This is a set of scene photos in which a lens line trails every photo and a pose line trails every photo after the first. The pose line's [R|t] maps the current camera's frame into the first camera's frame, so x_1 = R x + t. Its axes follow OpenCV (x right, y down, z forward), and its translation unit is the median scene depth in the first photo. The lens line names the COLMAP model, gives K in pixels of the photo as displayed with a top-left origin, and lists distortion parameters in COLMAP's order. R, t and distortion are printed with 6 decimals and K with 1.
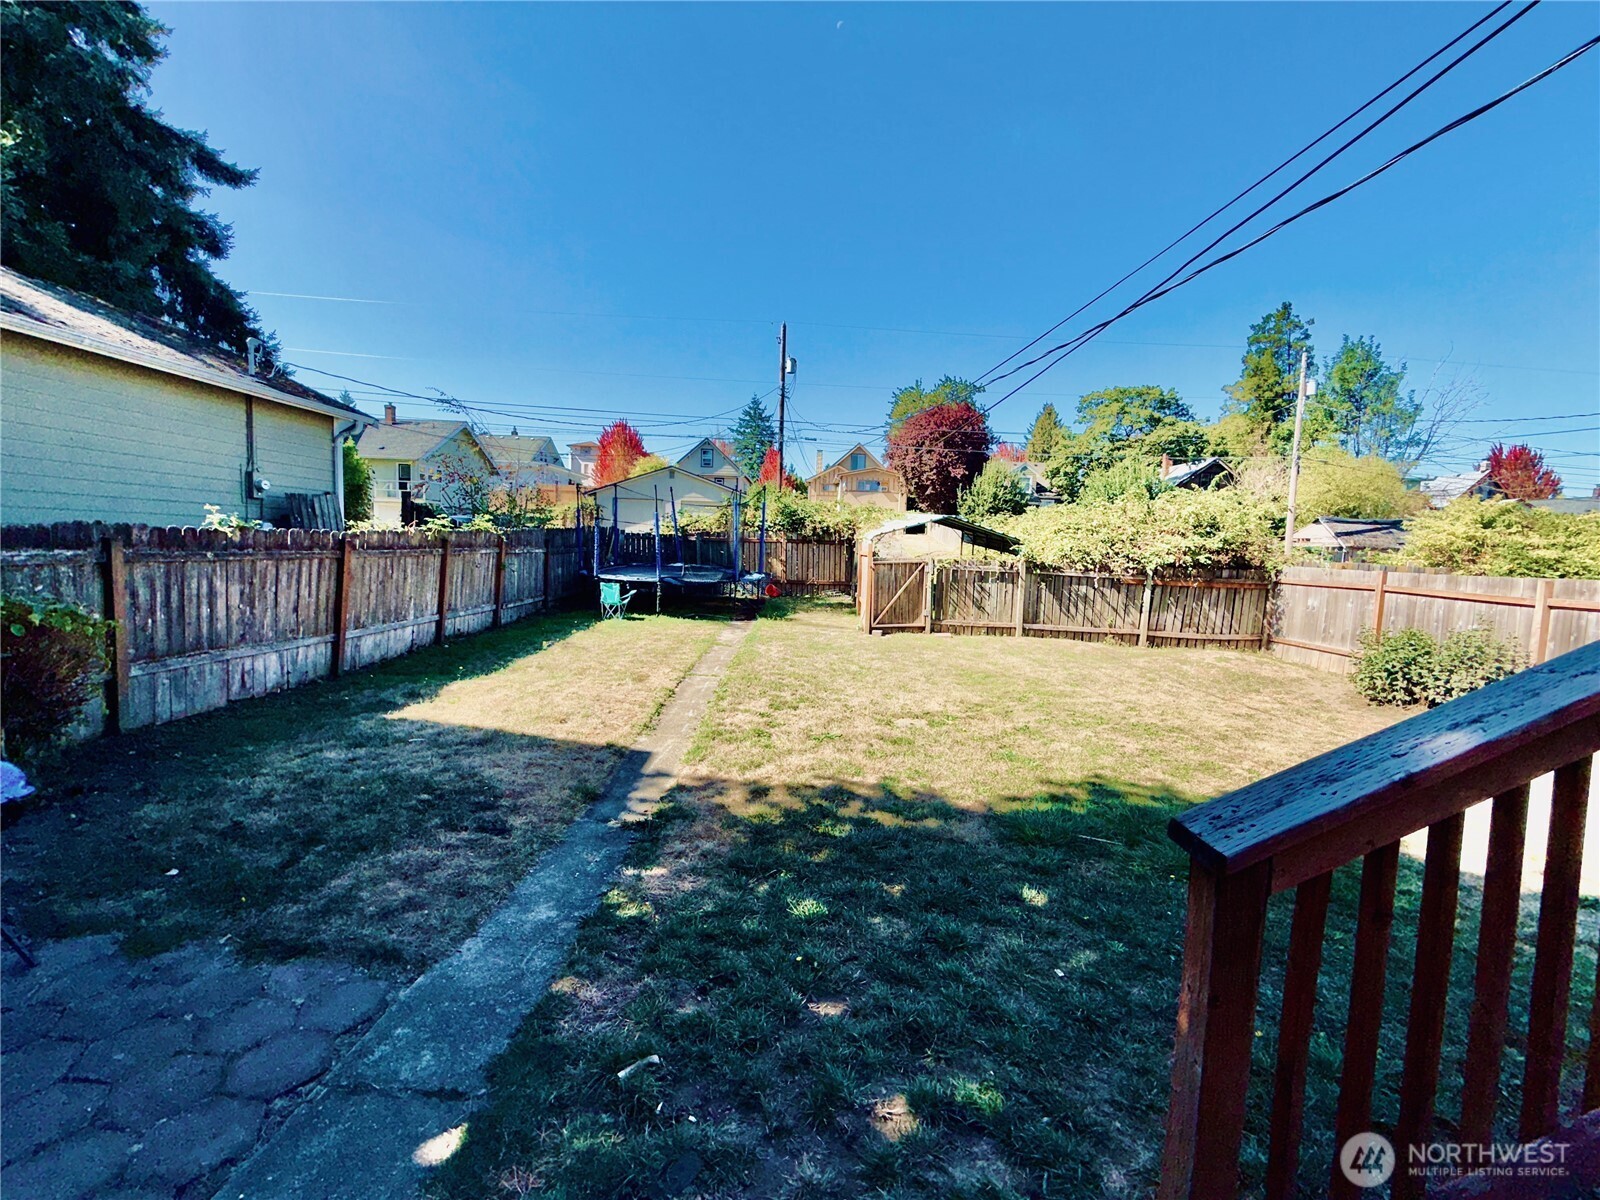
lens RADIAL K [[642.3, 0, 800.0], [0, 642.3, 600.0], [0, 0, 1]] dist [0.000677, 0.000060]
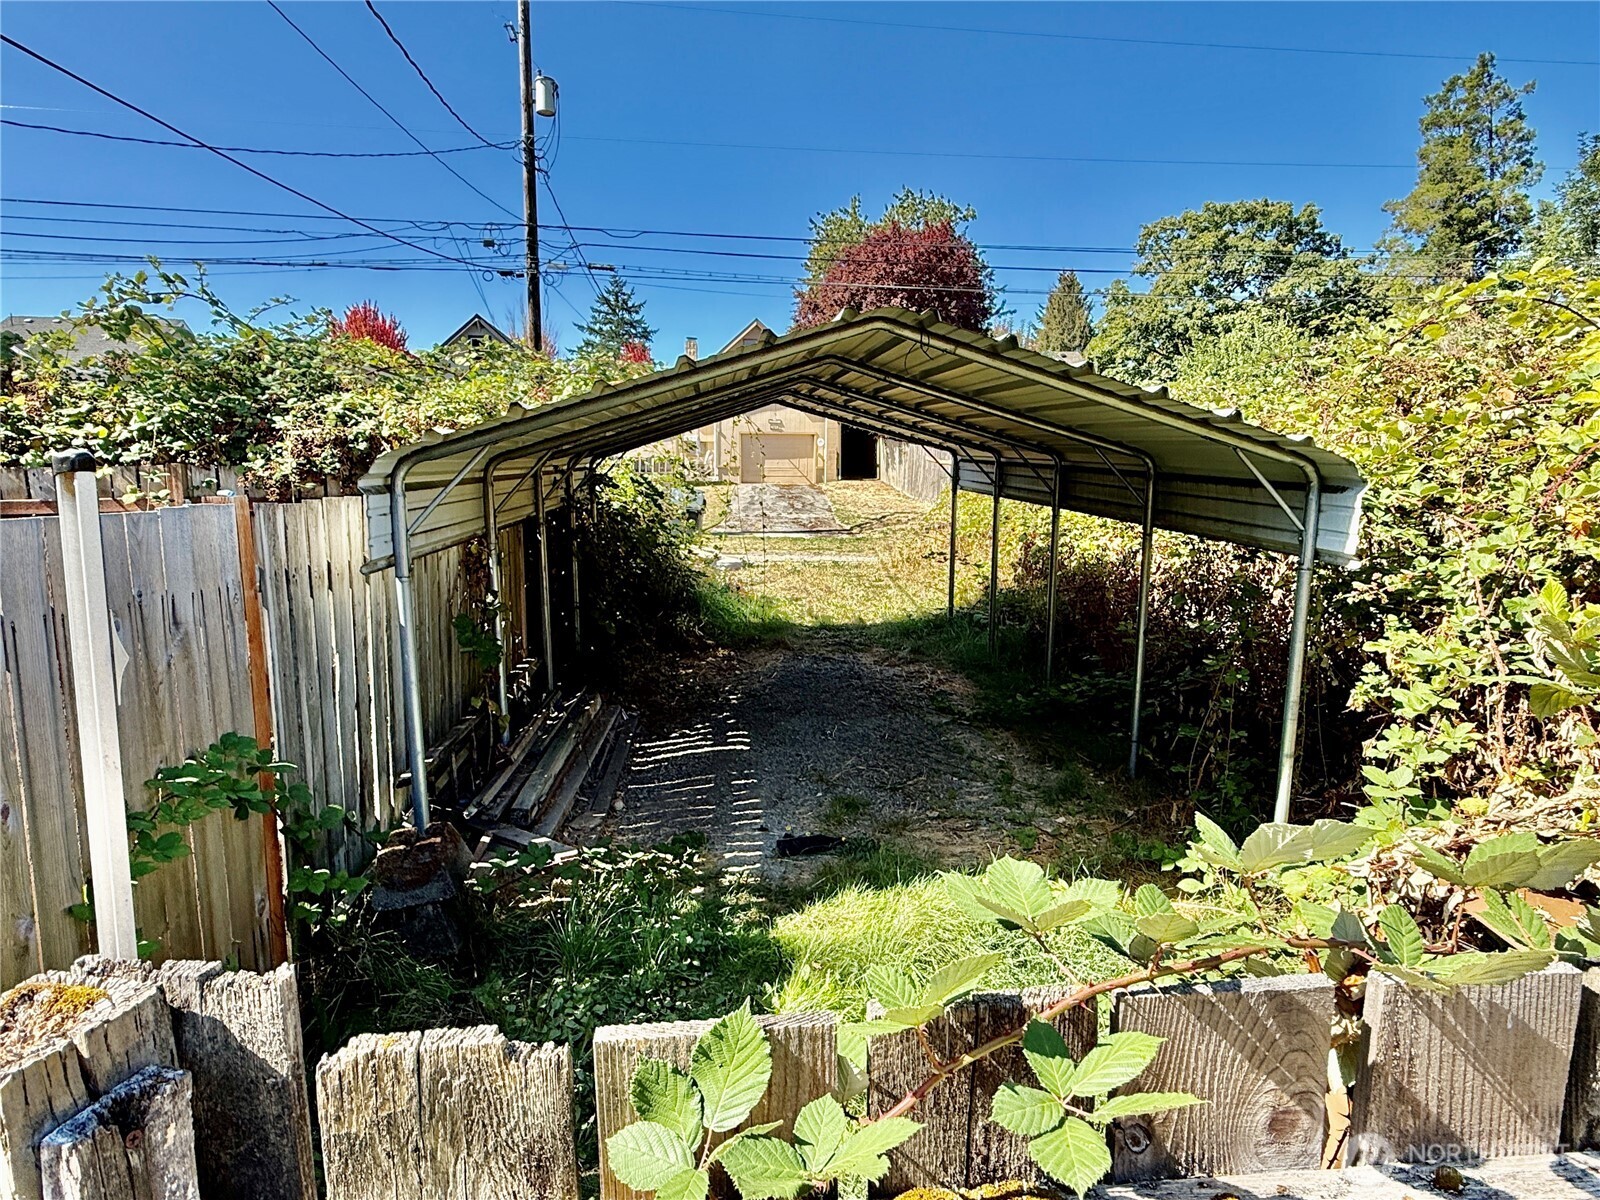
lens RADIAL K [[921.3, 0, 800.0], [0, 921.3, 600.0], [0, 0, 1]] dist [0.003744, 0.000775]
pose [[0.995216, -0.042464, 0.087987, 0.202398], [0.040766, 0.998948, 0.021011, -0.072233], [-0.088786, -0.017324, 0.995900, 0.831598]]
